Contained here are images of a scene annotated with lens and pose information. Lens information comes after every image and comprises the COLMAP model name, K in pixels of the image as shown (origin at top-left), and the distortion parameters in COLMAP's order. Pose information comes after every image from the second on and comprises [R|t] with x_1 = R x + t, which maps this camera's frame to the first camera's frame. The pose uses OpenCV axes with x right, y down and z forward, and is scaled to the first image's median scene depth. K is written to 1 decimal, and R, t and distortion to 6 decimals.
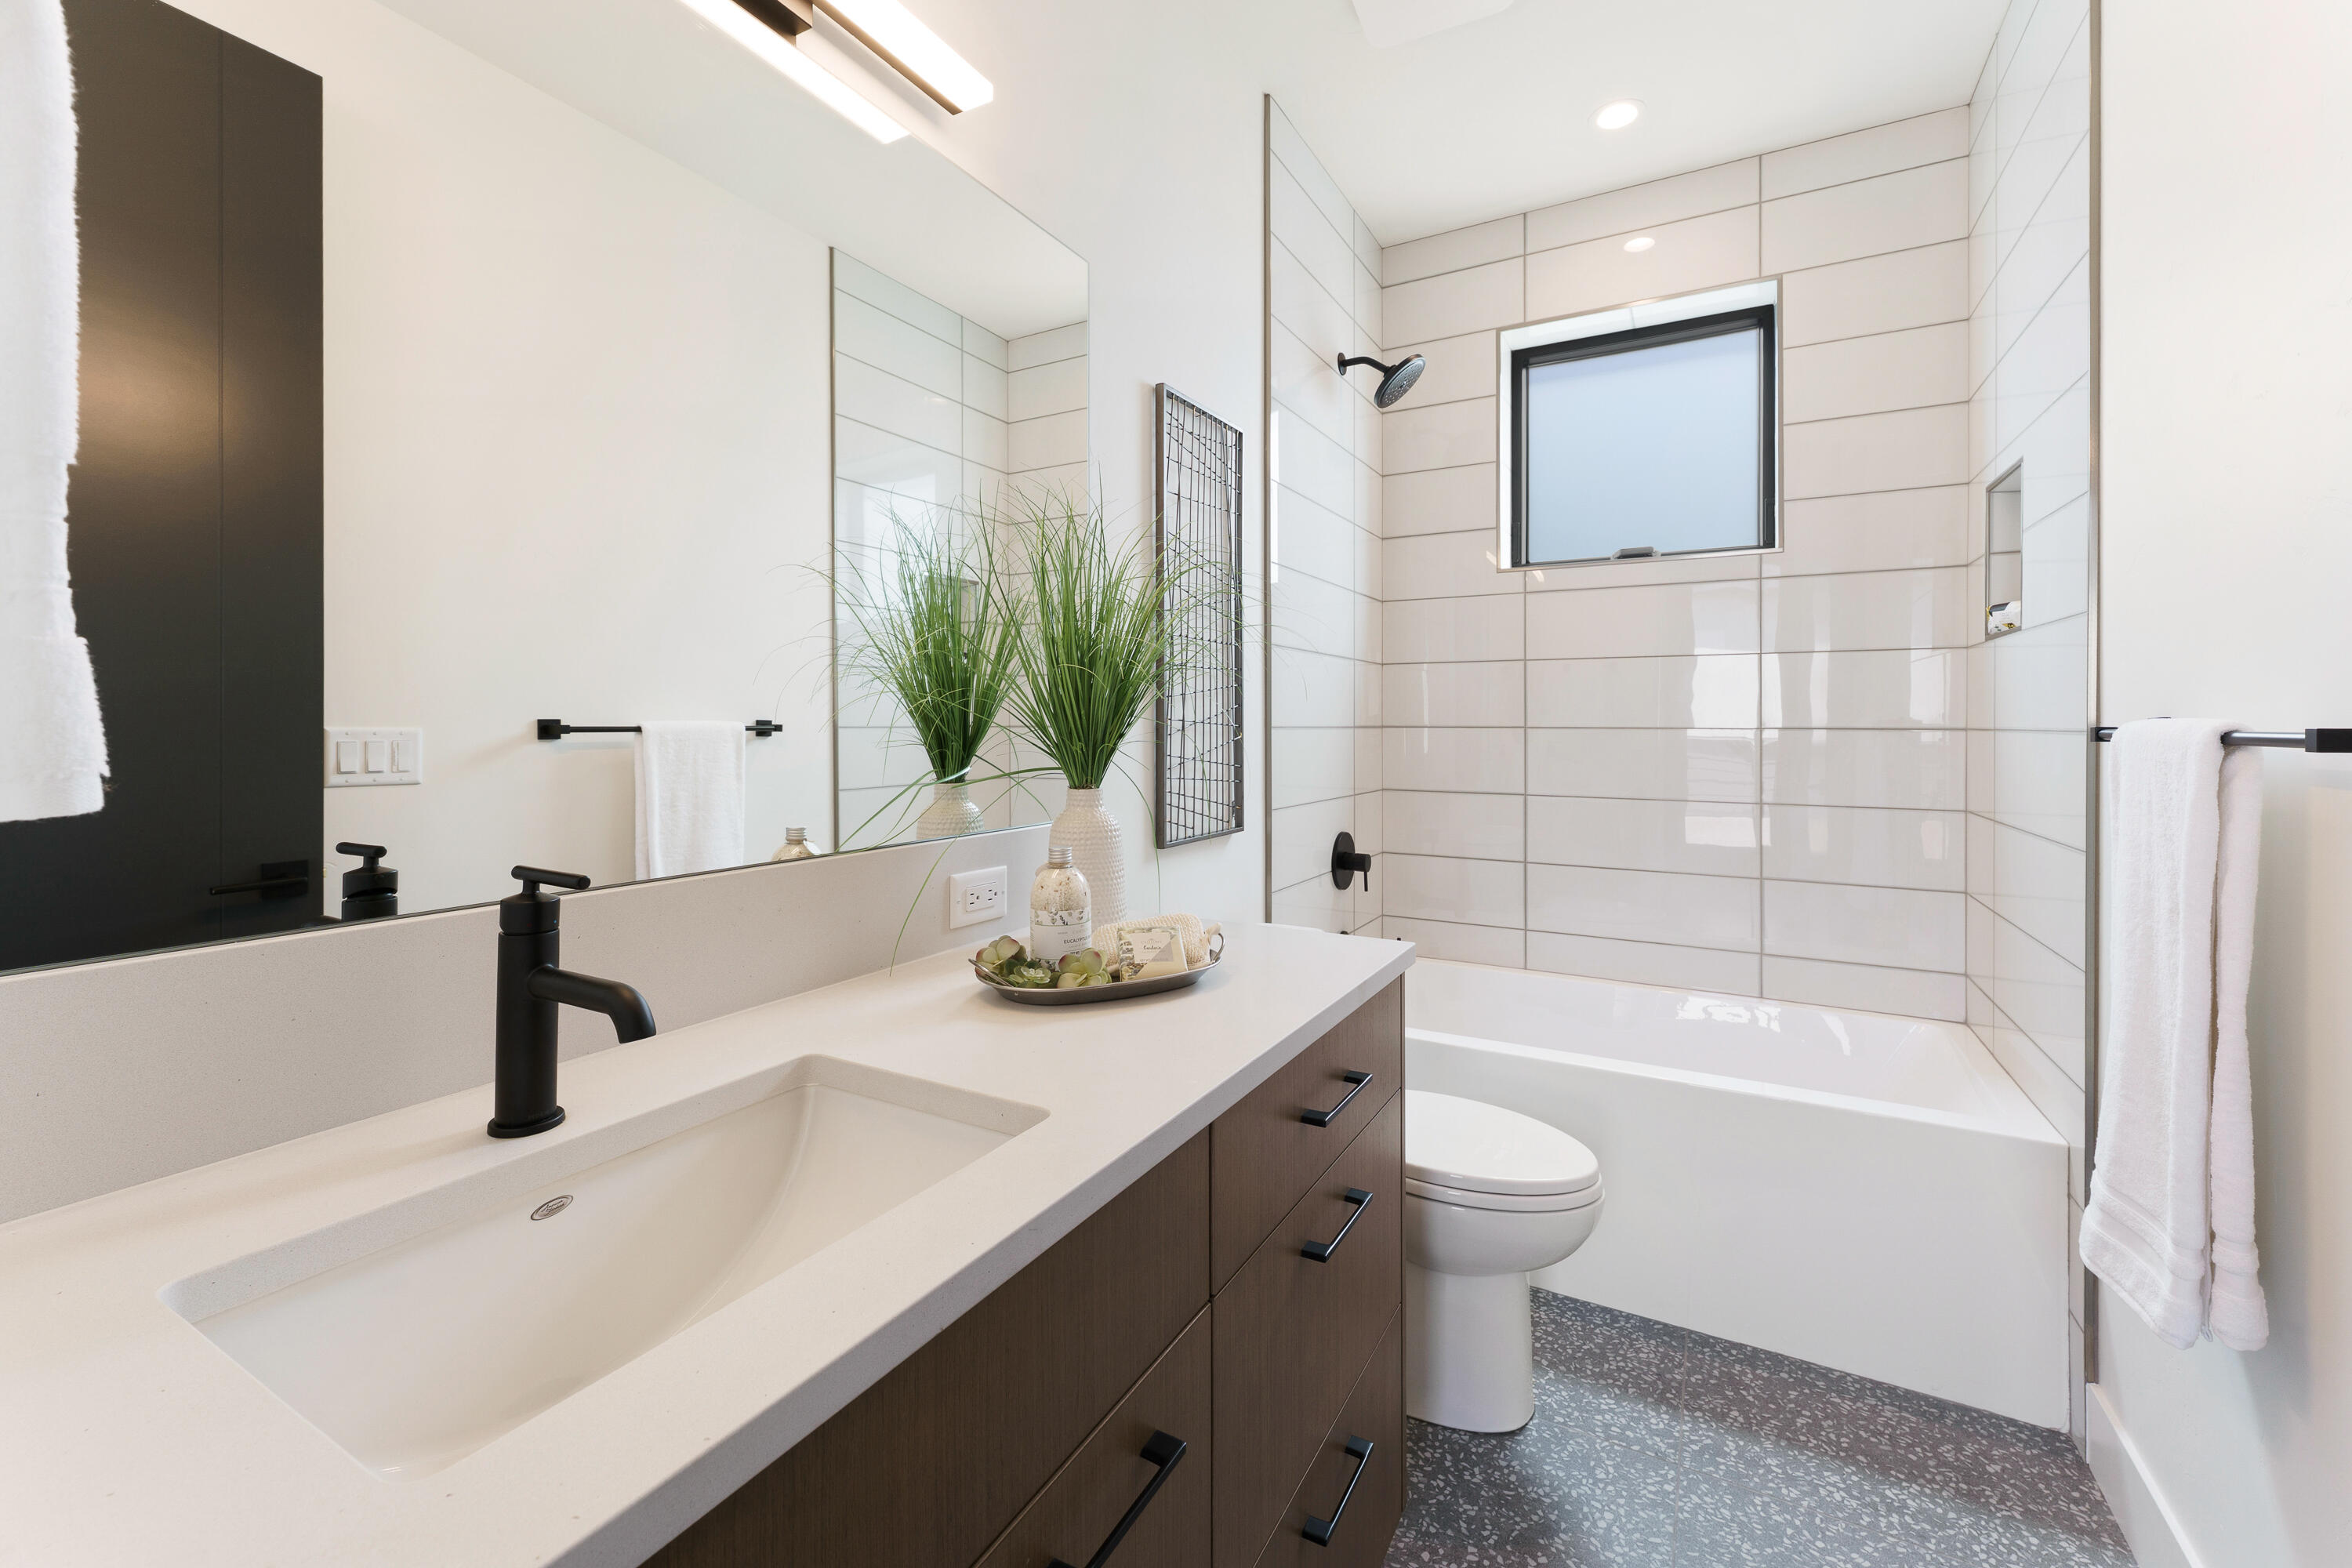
lens RADIAL K [[958.8, 0, 1173.7], [0, 958.8, 732.7], [0, 0, 1]] dist [-0.023411, 0.001416]
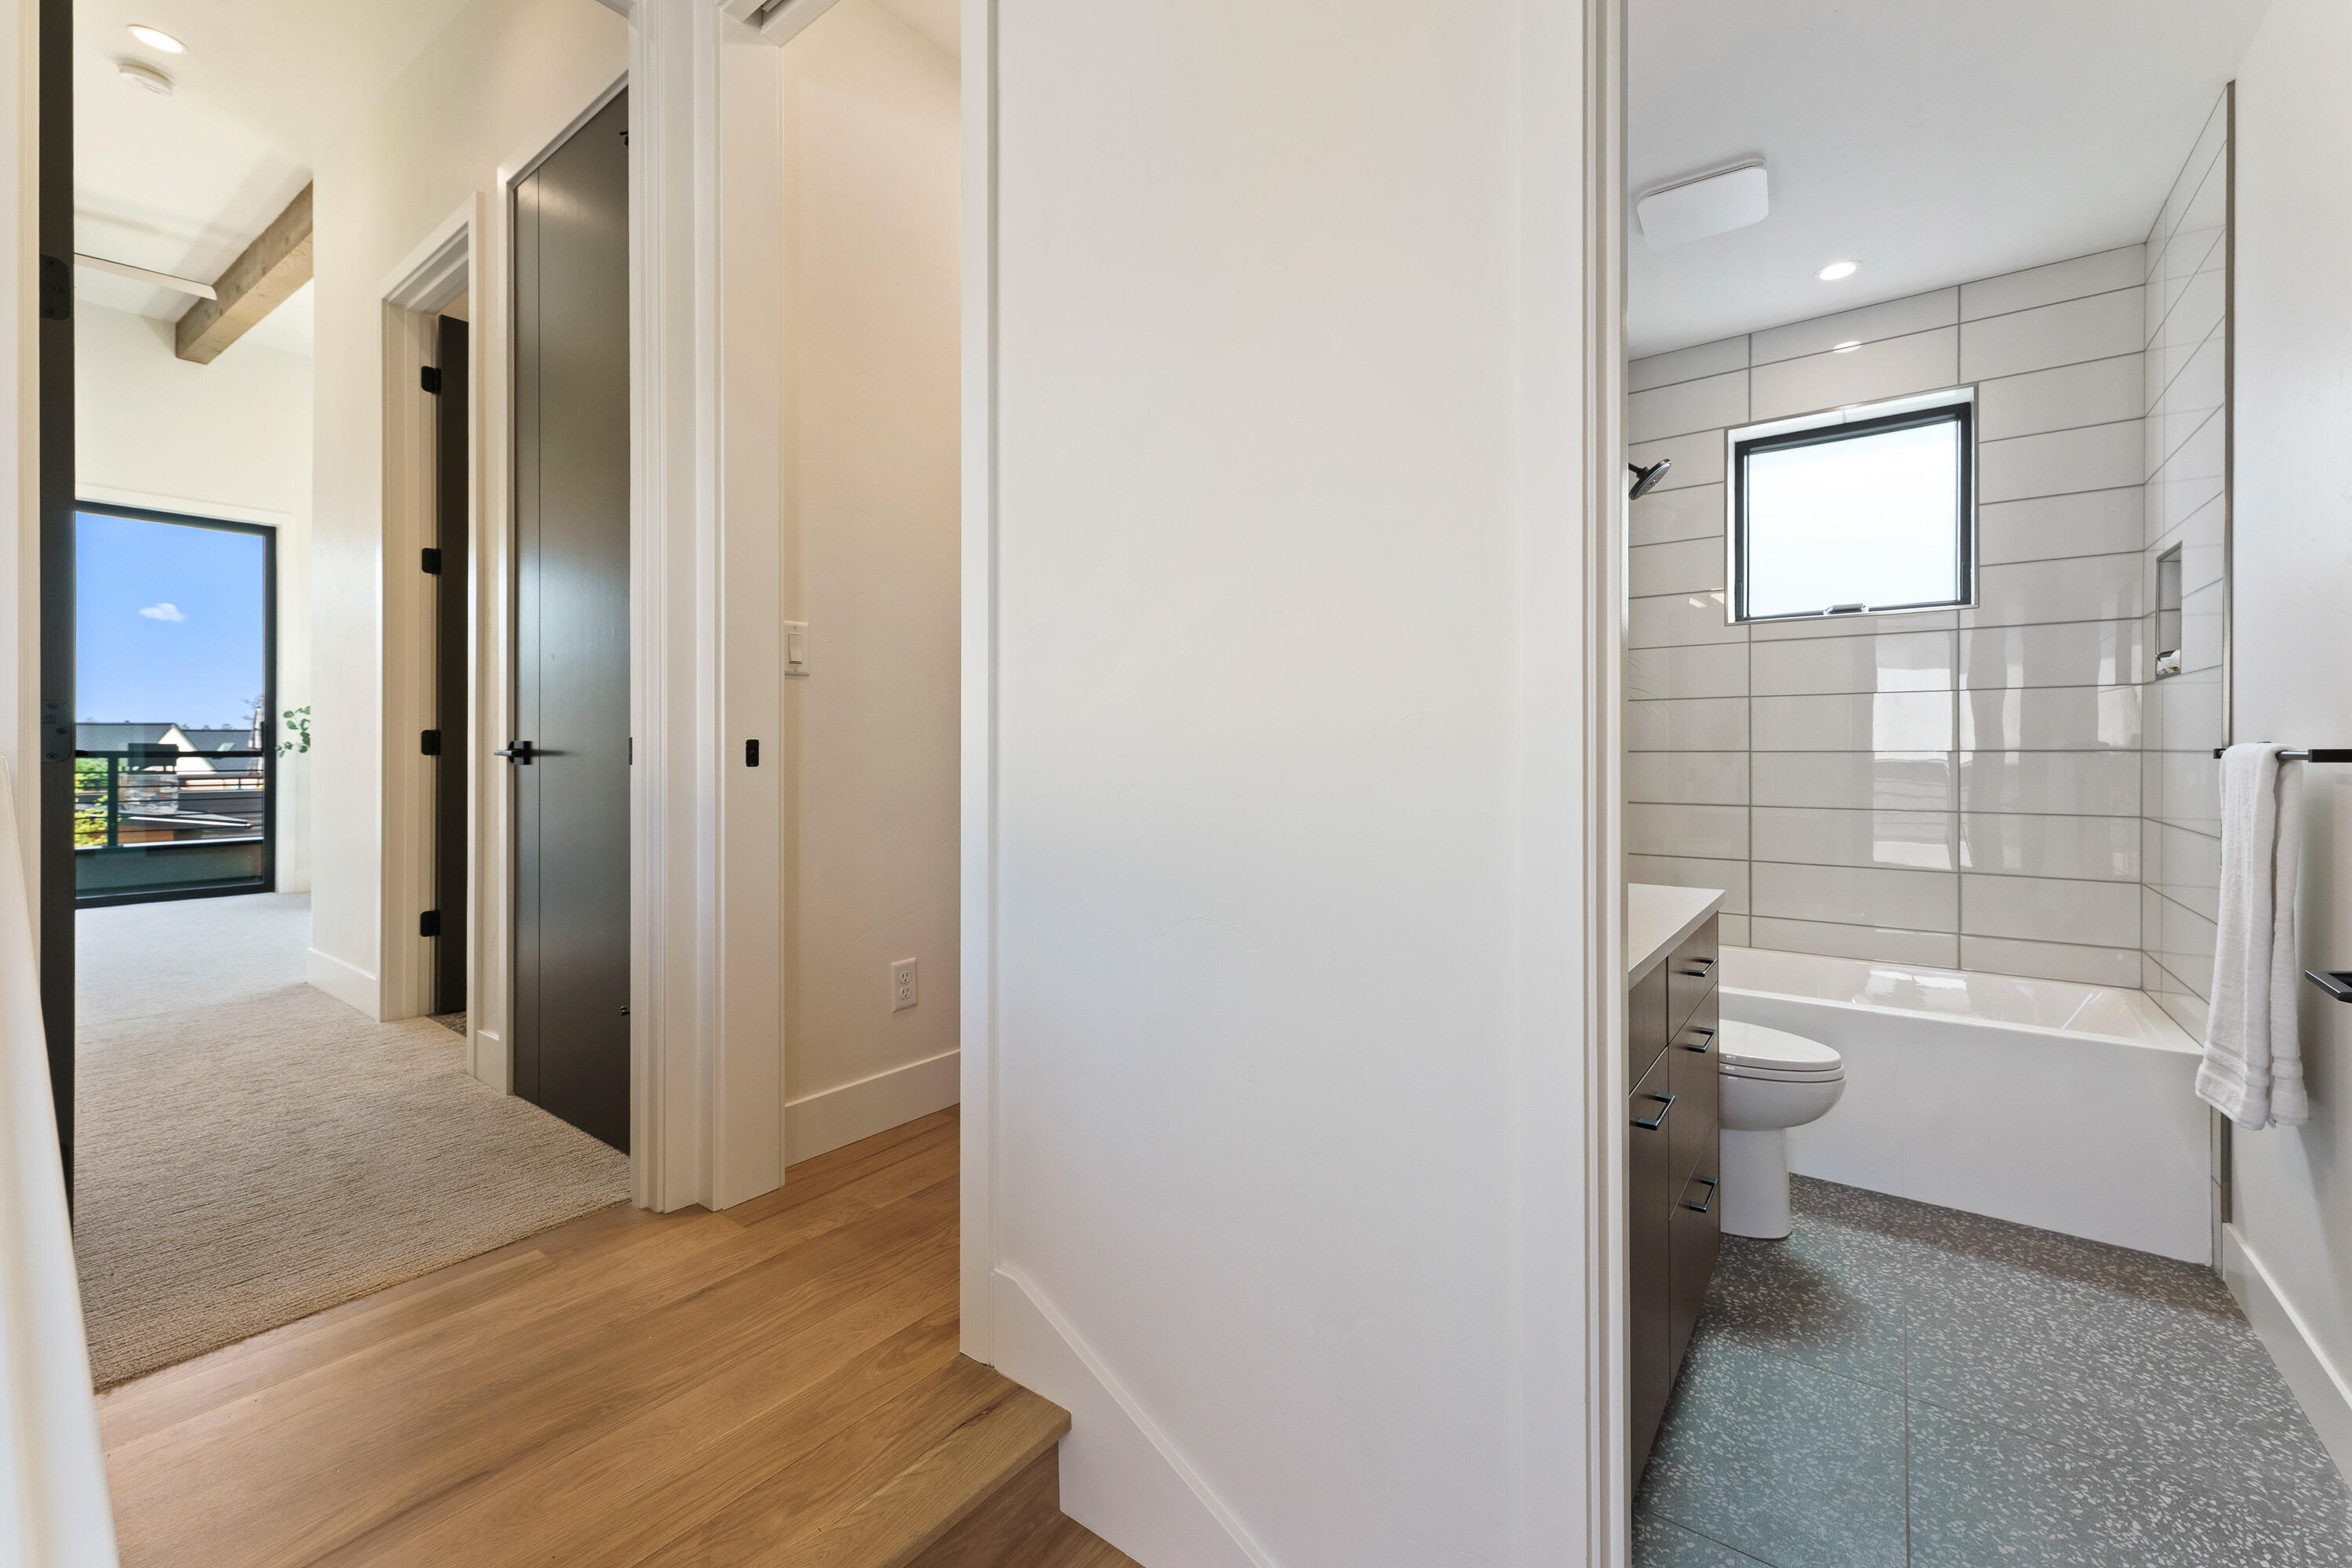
lens RADIAL K [[958.8, 0, 1167.5], [0, 958.8, 767.5], [0, 0, 1]] dist [-0.023411, 0.001416]
pose [[0.990771, -0.004936, -0.135460, -0.312524], [0.005992, 0.999955, 0.007395, 0.002178], [0.135417, -0.008138, 0.990755, -0.469522]]
